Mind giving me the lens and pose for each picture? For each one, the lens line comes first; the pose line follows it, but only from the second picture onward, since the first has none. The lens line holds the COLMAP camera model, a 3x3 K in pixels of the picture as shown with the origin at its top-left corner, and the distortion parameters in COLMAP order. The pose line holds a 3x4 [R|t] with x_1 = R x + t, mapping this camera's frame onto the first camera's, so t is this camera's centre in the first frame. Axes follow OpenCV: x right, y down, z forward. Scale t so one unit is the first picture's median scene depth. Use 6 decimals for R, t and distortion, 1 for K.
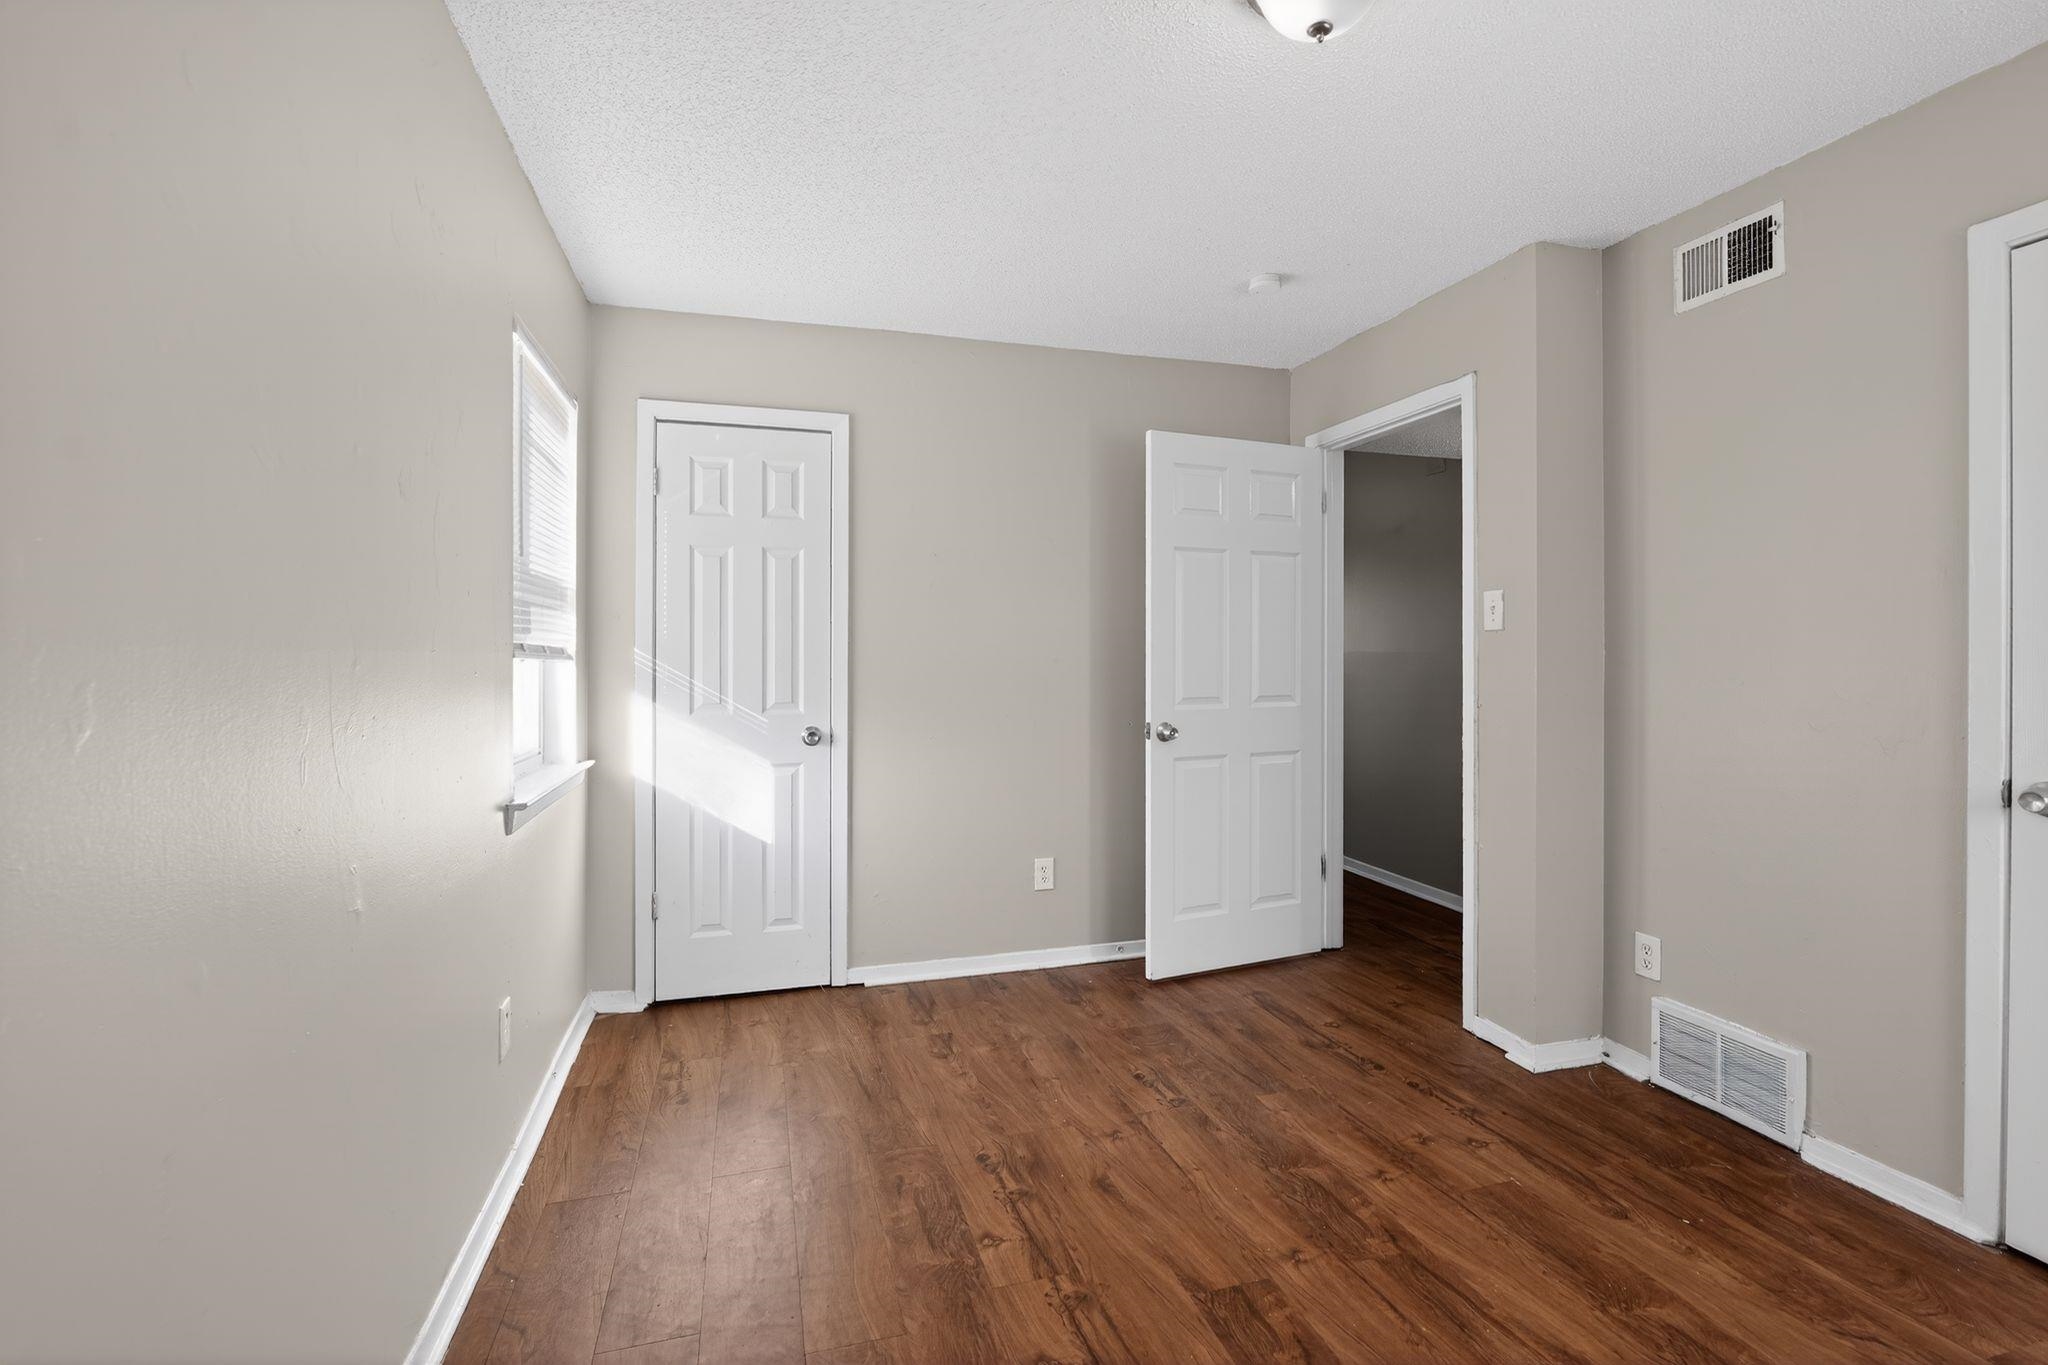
lens RADIAL K [[925.9, 0, 1024.8], [0, 925.9, 651.9], [0, 0, 1]] dist [-0.015099, 0.001368]
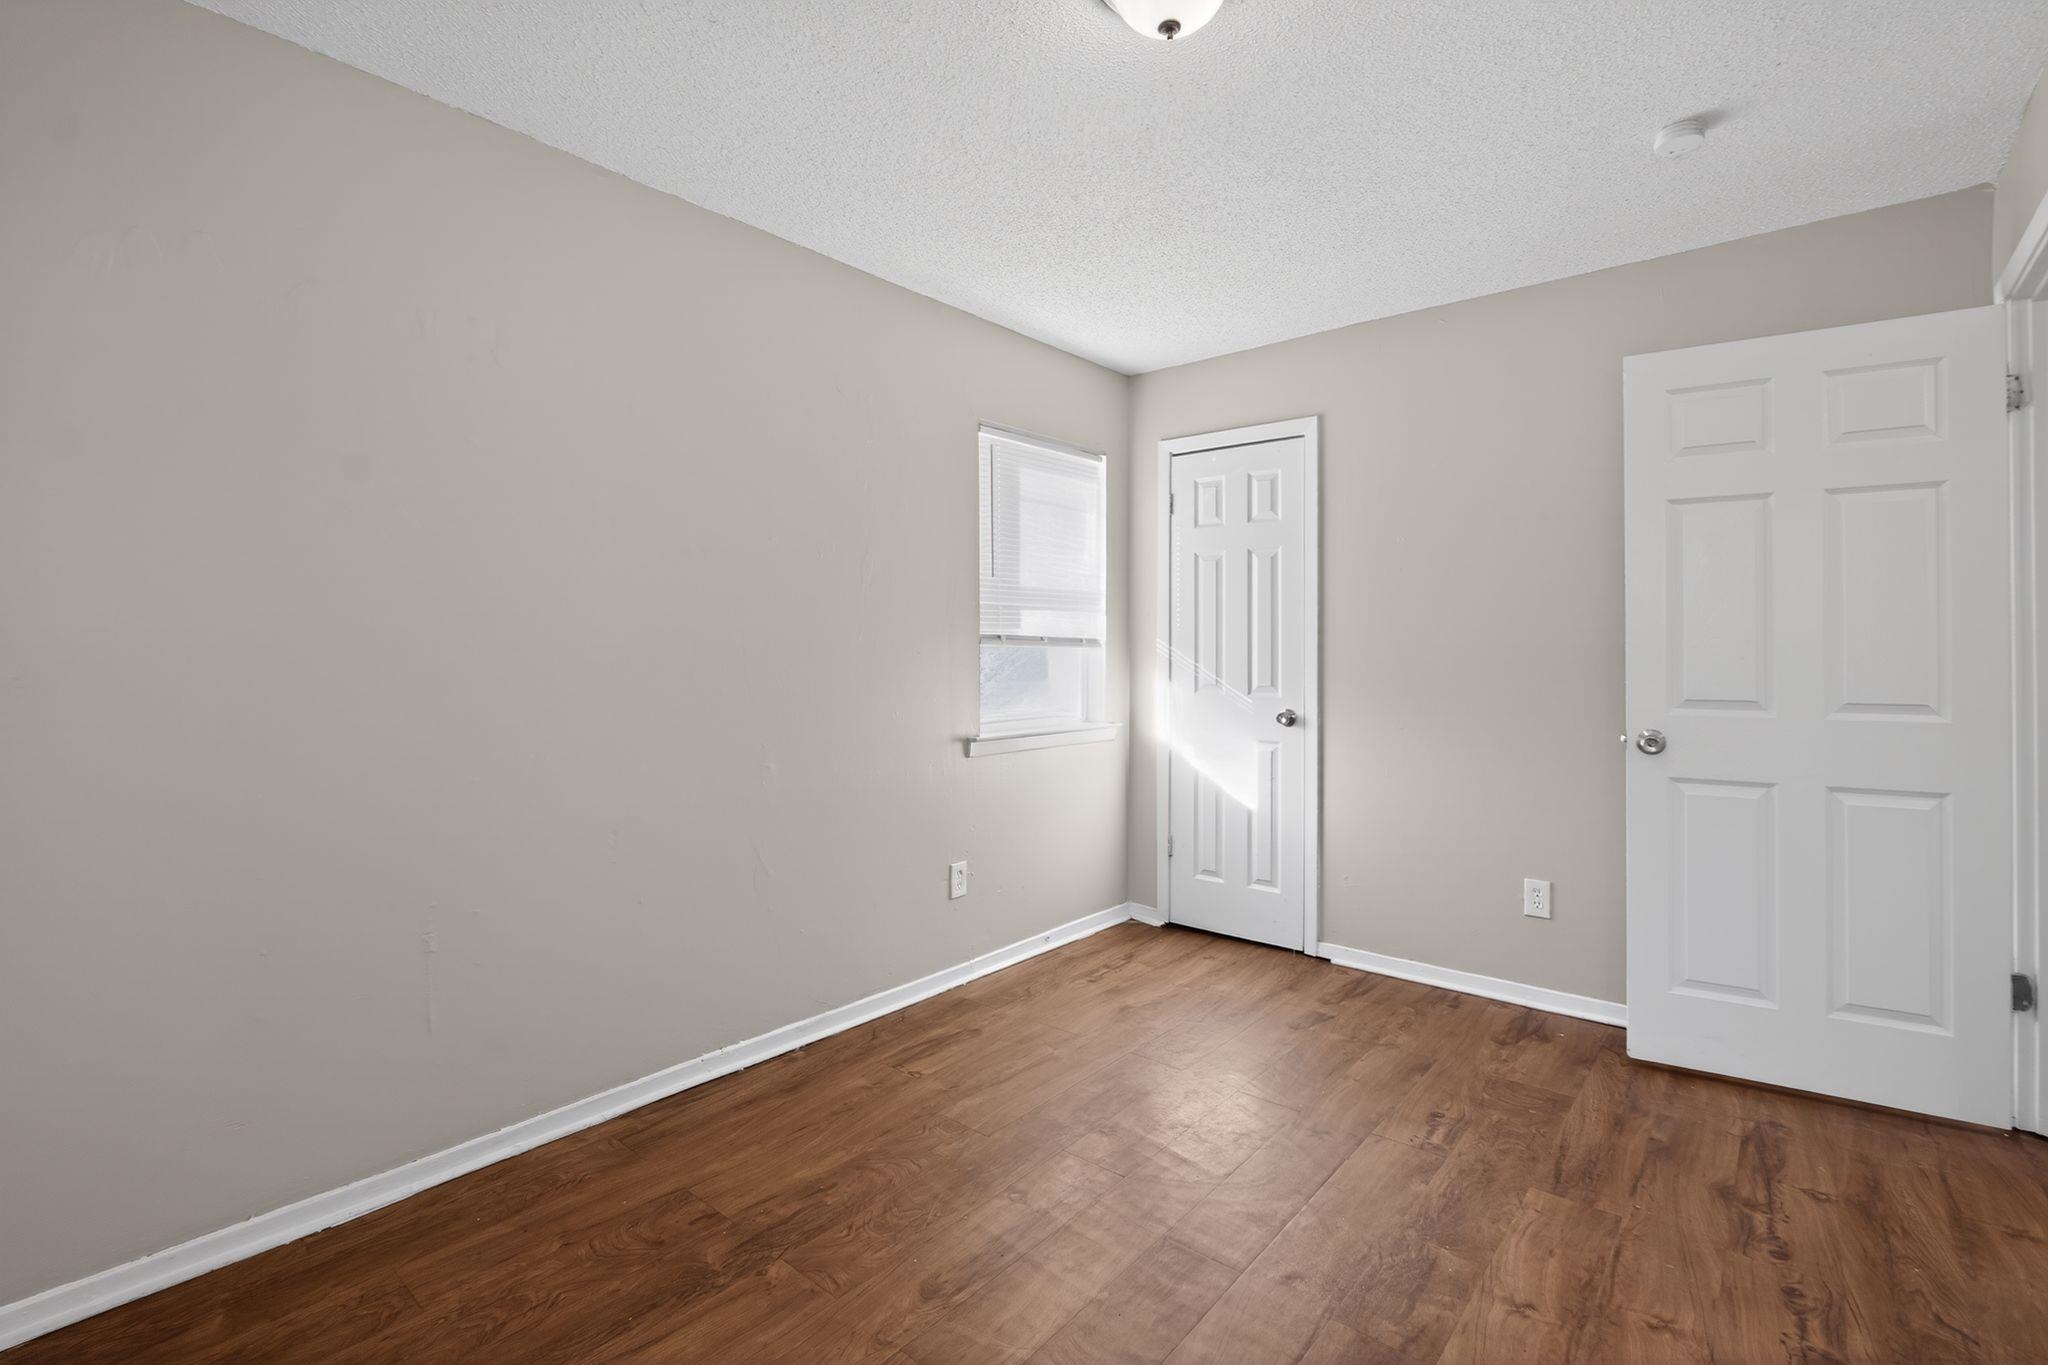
lens RADIAL K [[925.9, 0, 1024.8], [0, 925.9, 651.9], [0, 0, 1]] dist [-0.015099, 0.001368]
pose [[0.551711, 0.004869, -0.834021, 0.531438], [-0.001665, 0.999987, 0.004737, 0.008519], [0.834033, -0.001225, 0.551712, 0.148815]]
